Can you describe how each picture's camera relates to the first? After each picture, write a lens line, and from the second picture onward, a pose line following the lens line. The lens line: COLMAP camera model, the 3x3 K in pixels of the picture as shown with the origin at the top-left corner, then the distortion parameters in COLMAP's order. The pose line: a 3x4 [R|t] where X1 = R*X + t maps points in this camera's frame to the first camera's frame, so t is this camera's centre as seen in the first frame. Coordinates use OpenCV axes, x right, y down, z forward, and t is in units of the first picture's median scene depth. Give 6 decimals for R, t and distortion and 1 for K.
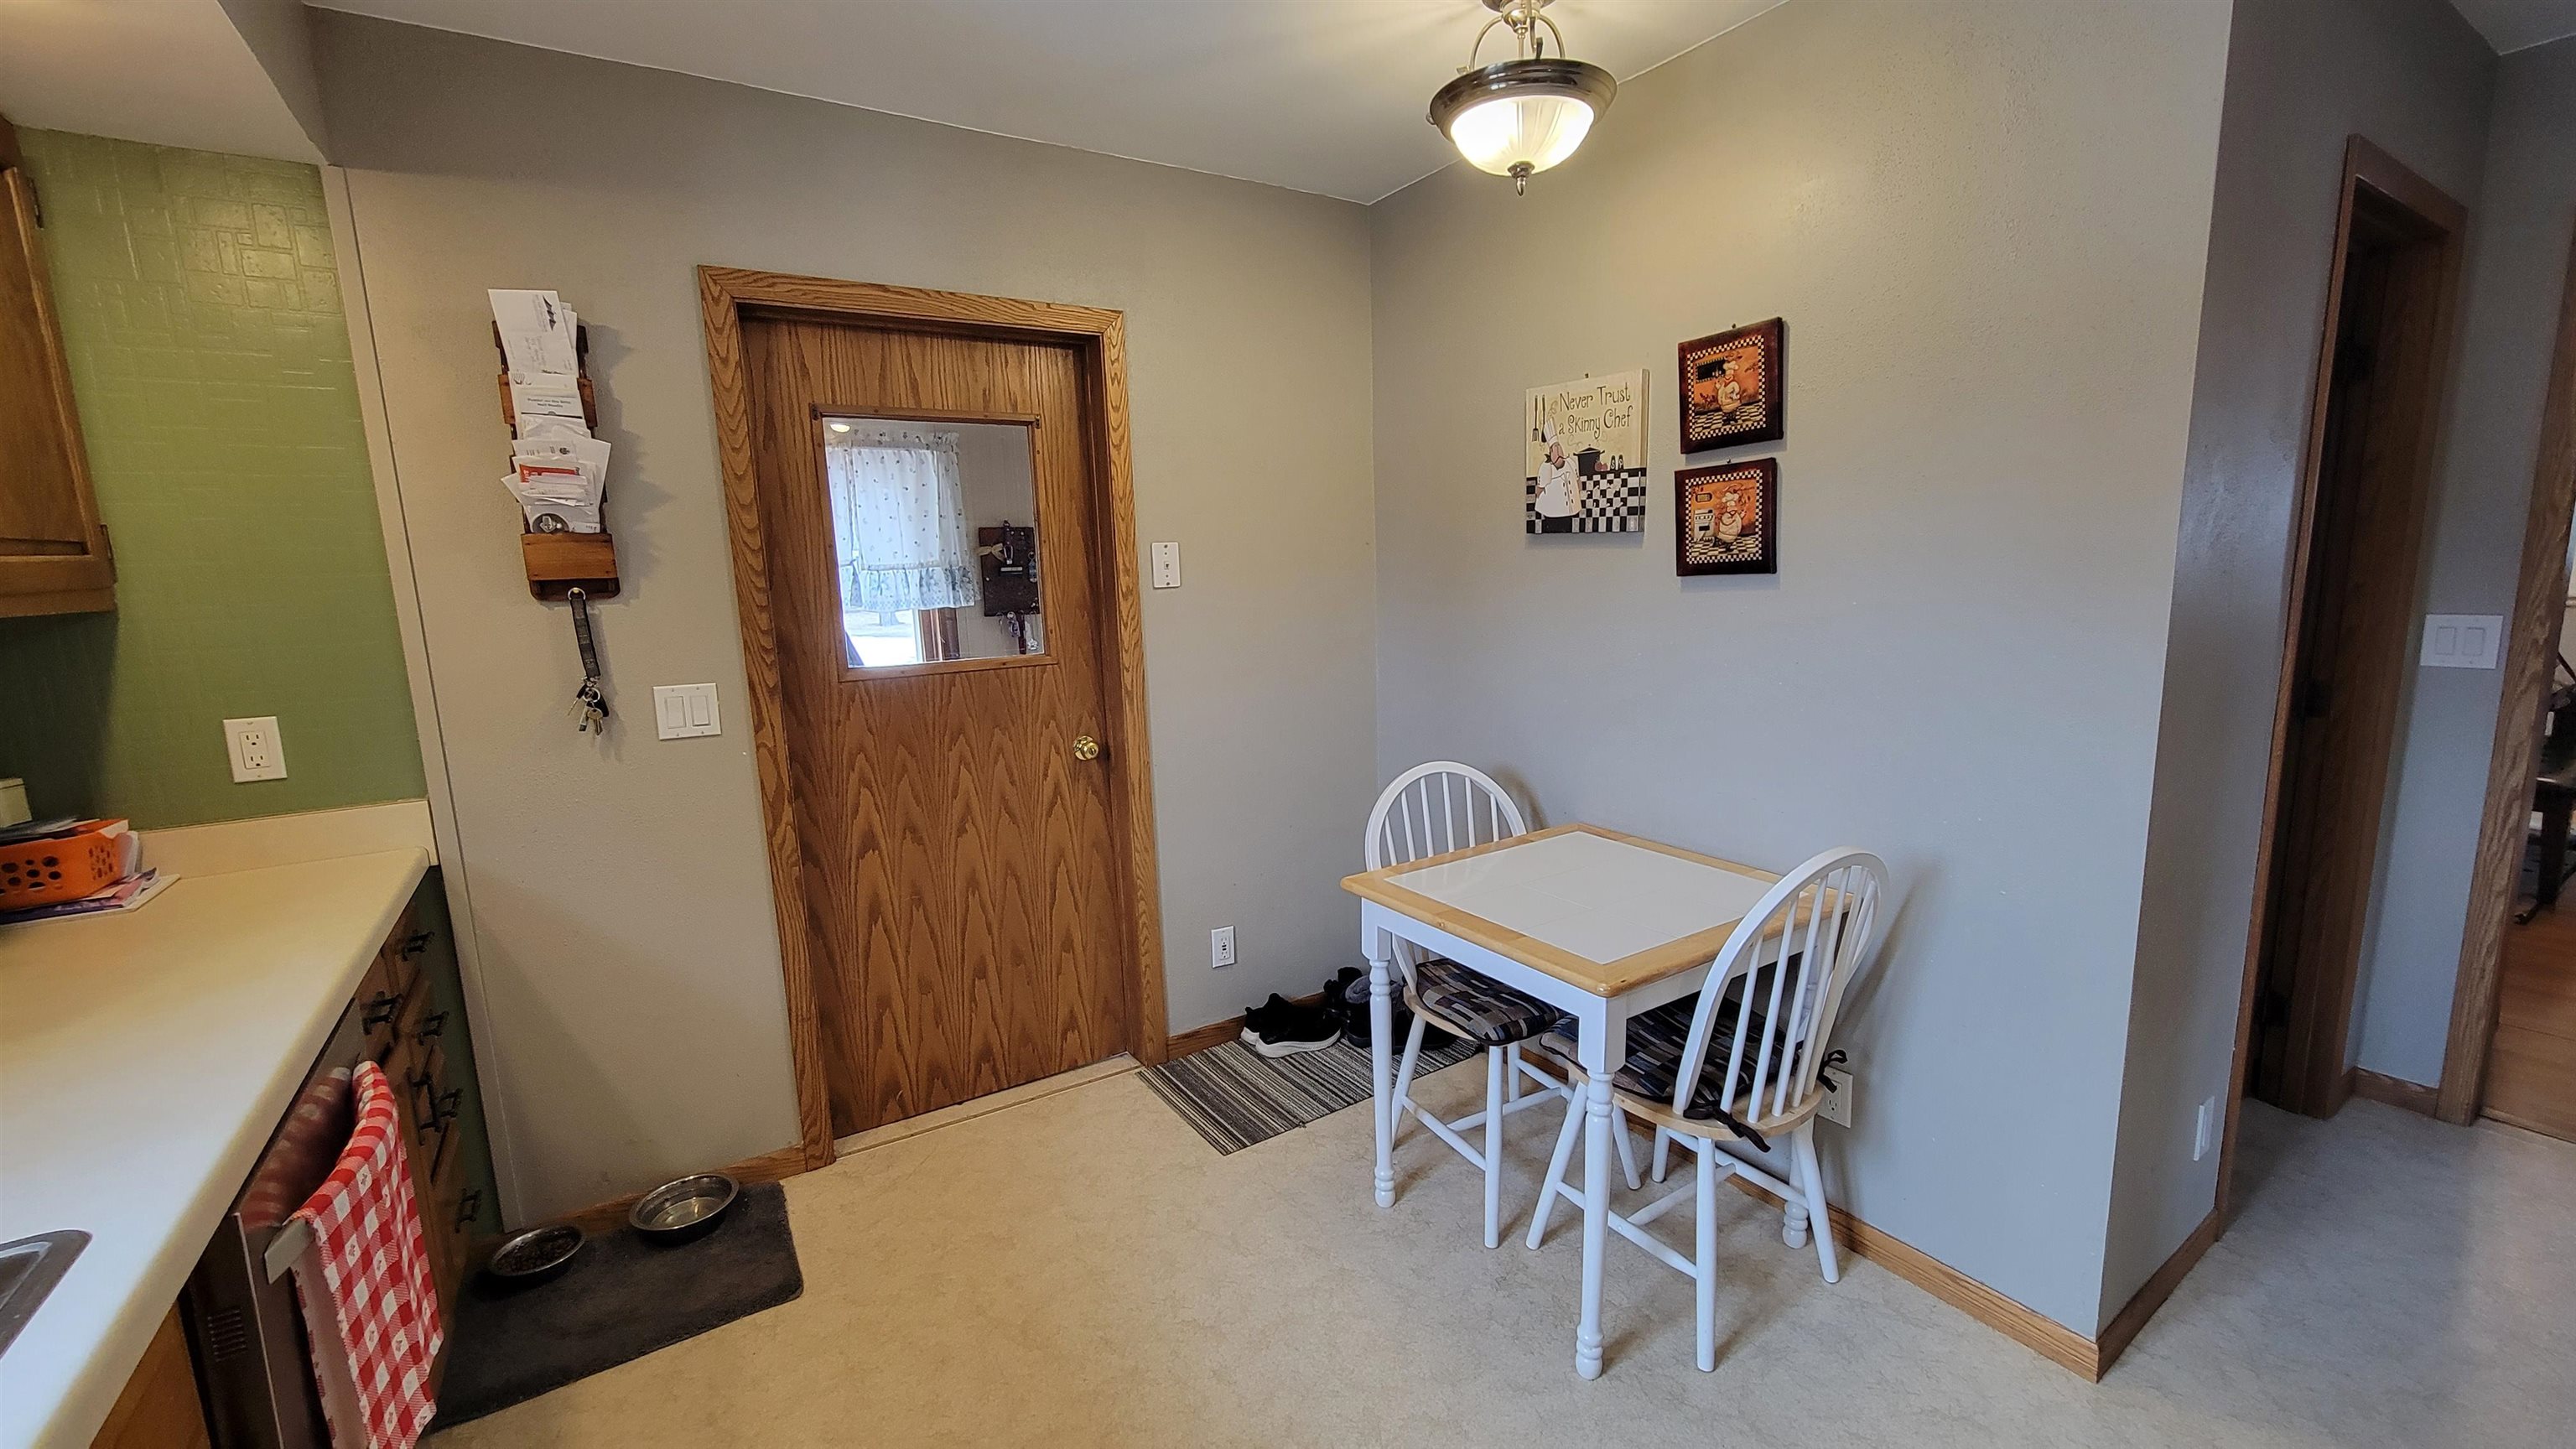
lens RADIAL K [[1047.2, 0, 1315.1], [0, 1047.2, 732.6], [0, 0, 1]] dist [0.000125, -0.000405]
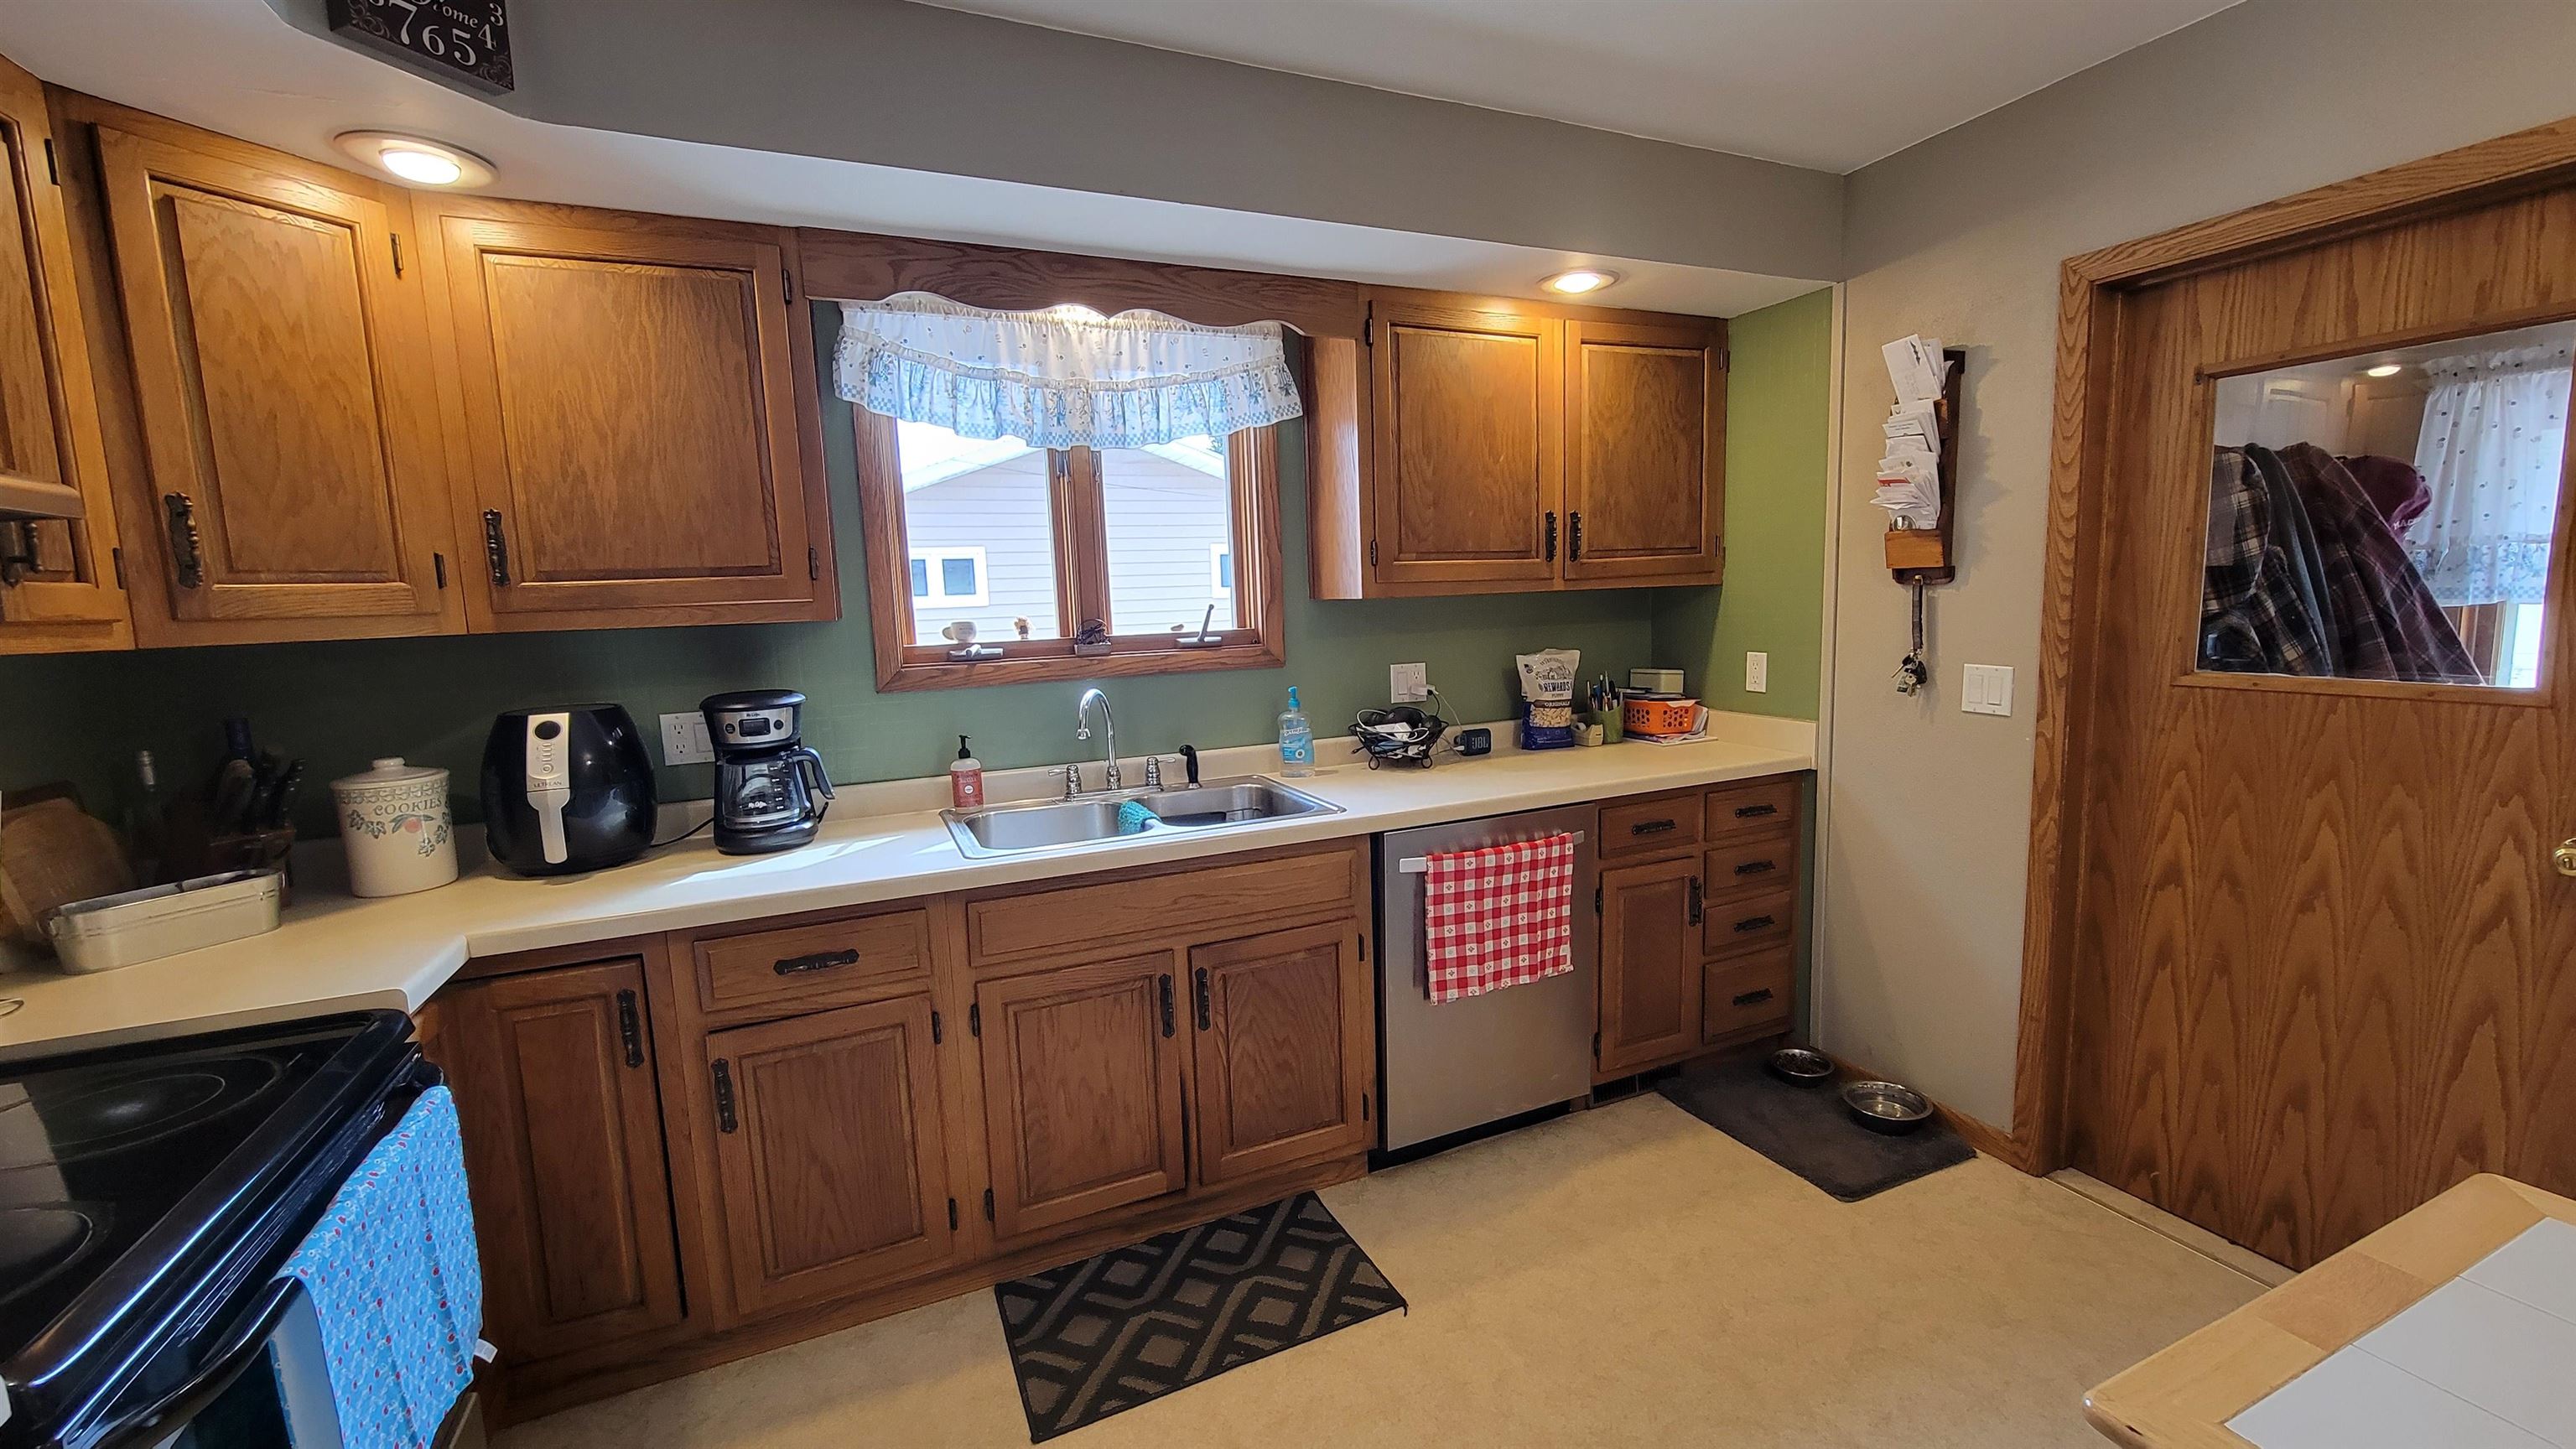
lens RADIAL K [[1047.2, 0, 1315.1], [0, 1047.2, 732.6], [0, 0, 1]] dist [0.000125, -0.000405]
pose [[-0.158316, 0.168349, -0.972931, 0.564179], [-0.126567, 0.973769, 0.189089, -0.092629], [0.979243, 0.153077, -0.132855, 0.461681]]
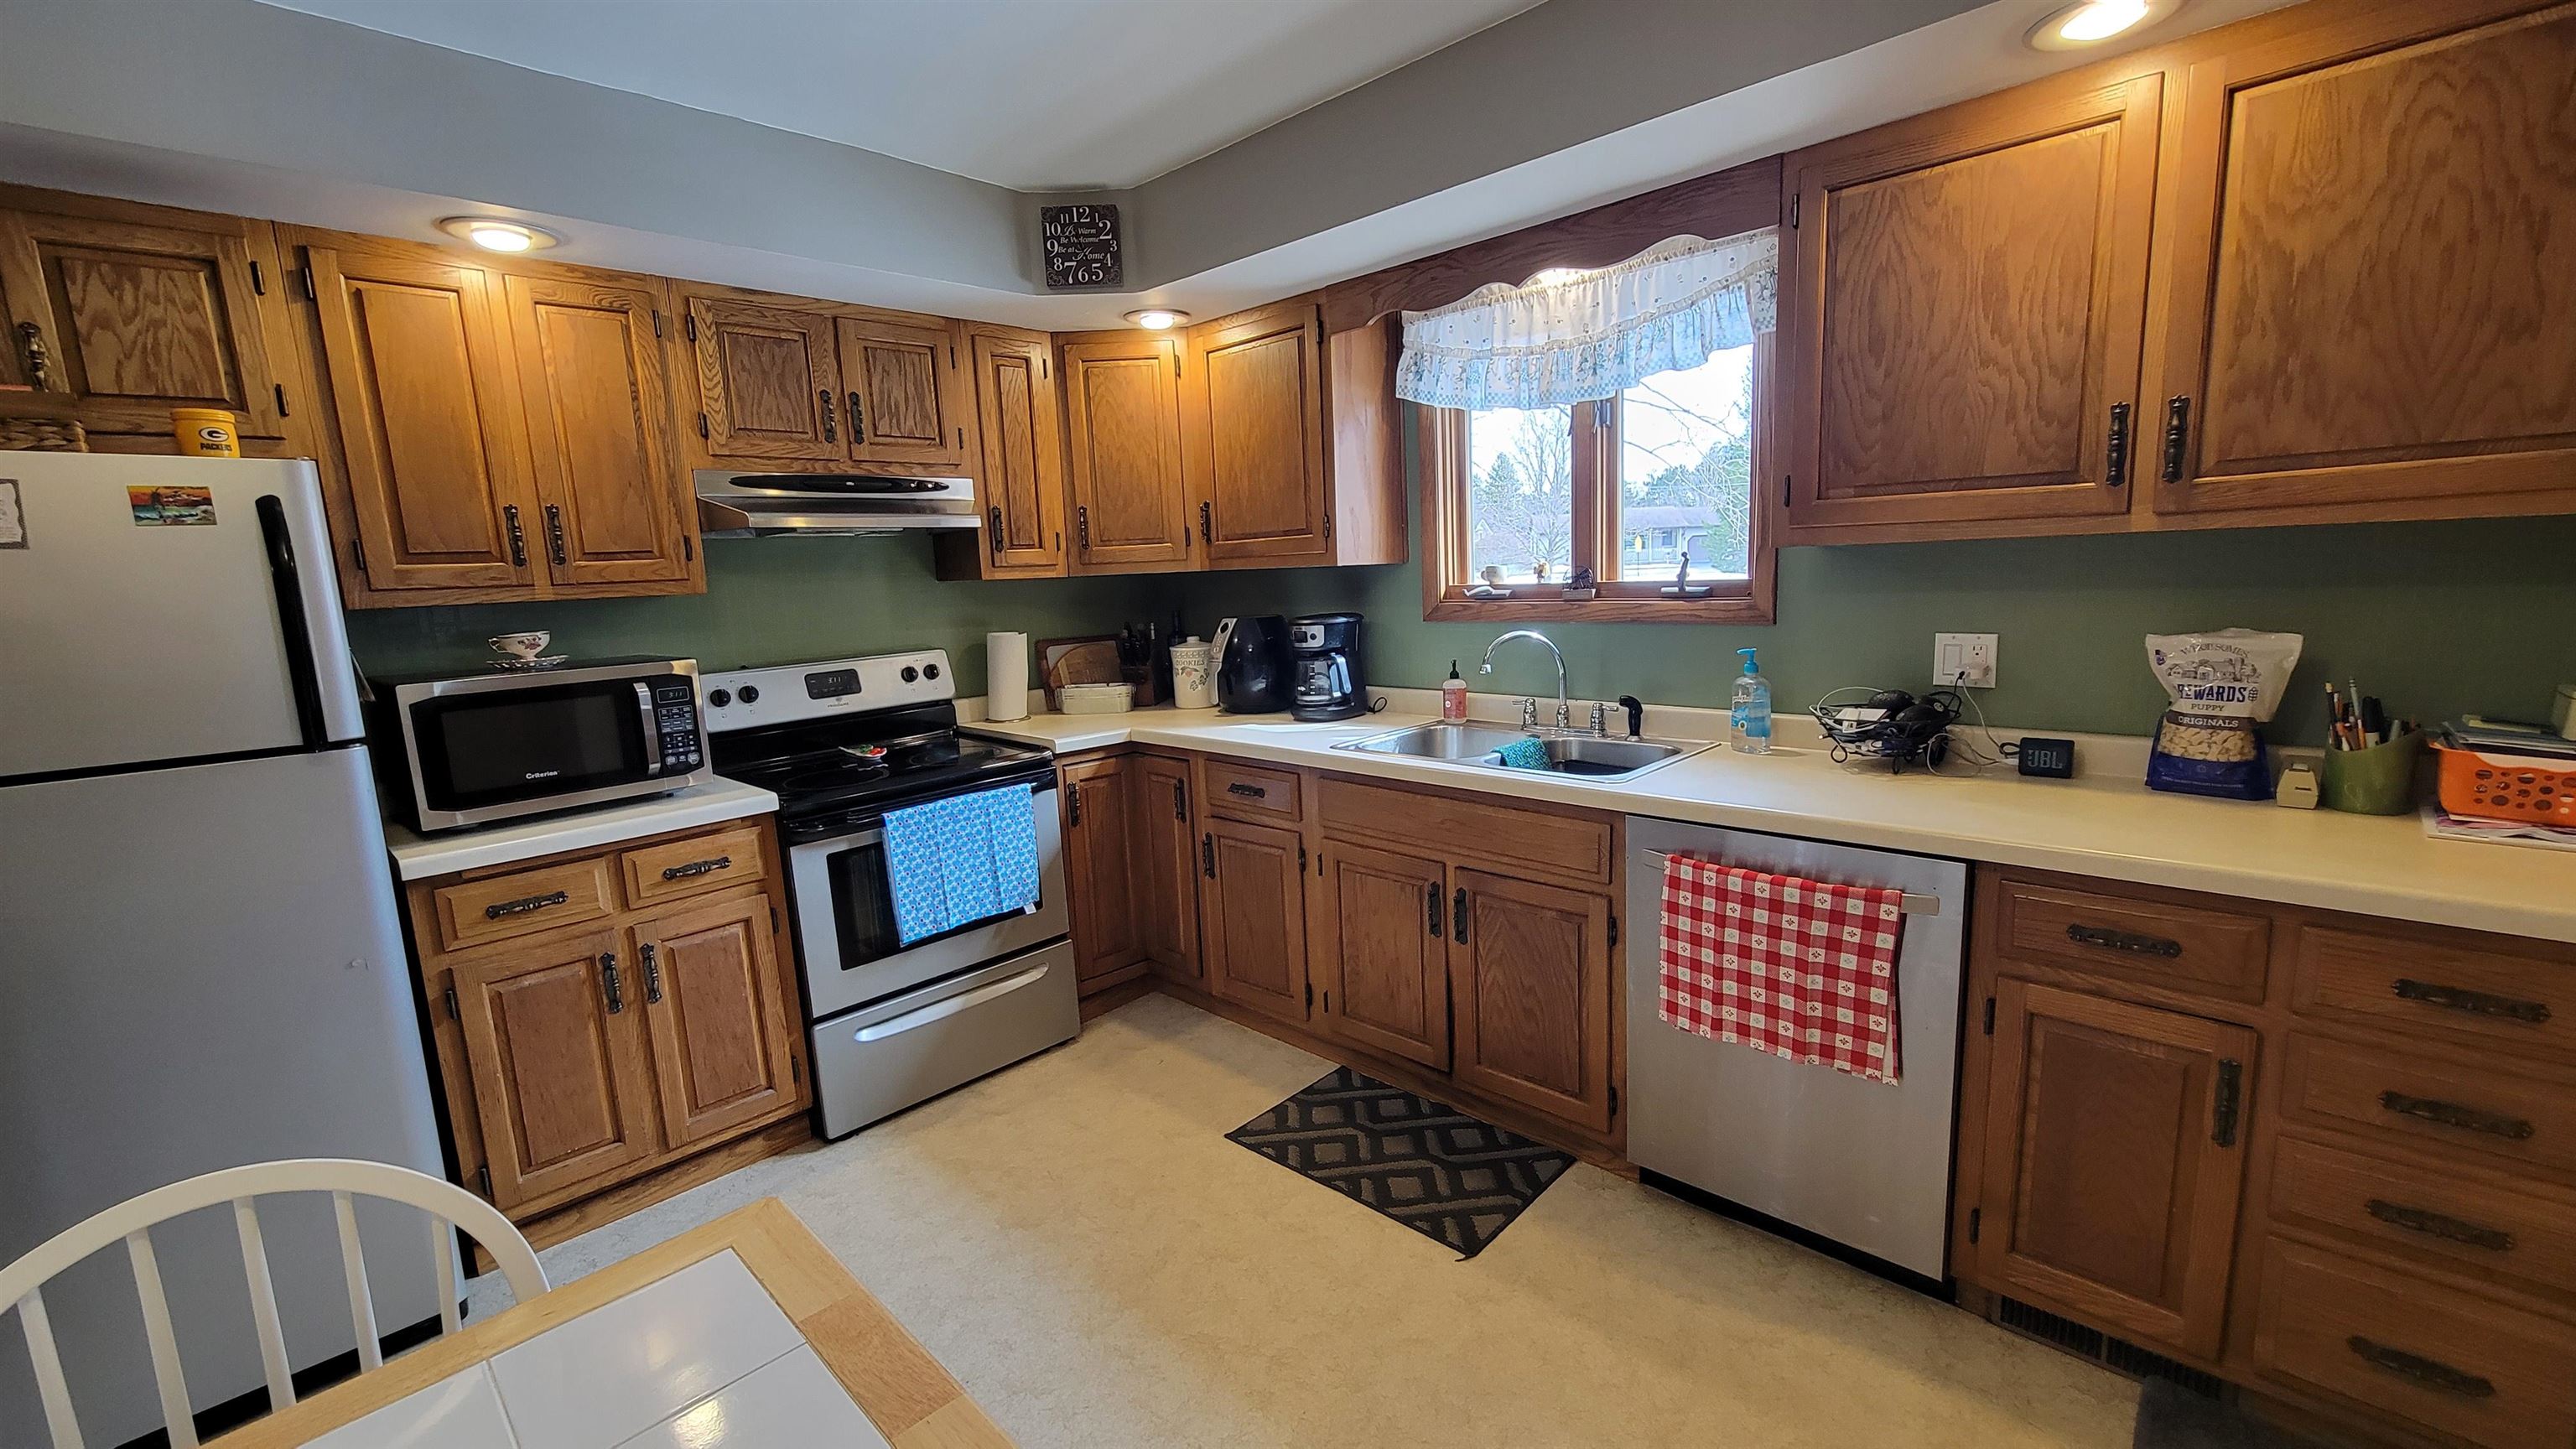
lens RADIAL K [[1047.2, 0, 1315.1], [0, 1047.2, 732.6], [0, 0, 1]] dist [0.000125, -0.000405]
pose [[-0.972956, 0.106984, -0.204722, 0.024738], [0.035257, 0.944676, 0.326106, -0.190897], [0.228284, 0.310068, -0.922900, 1.171160]]
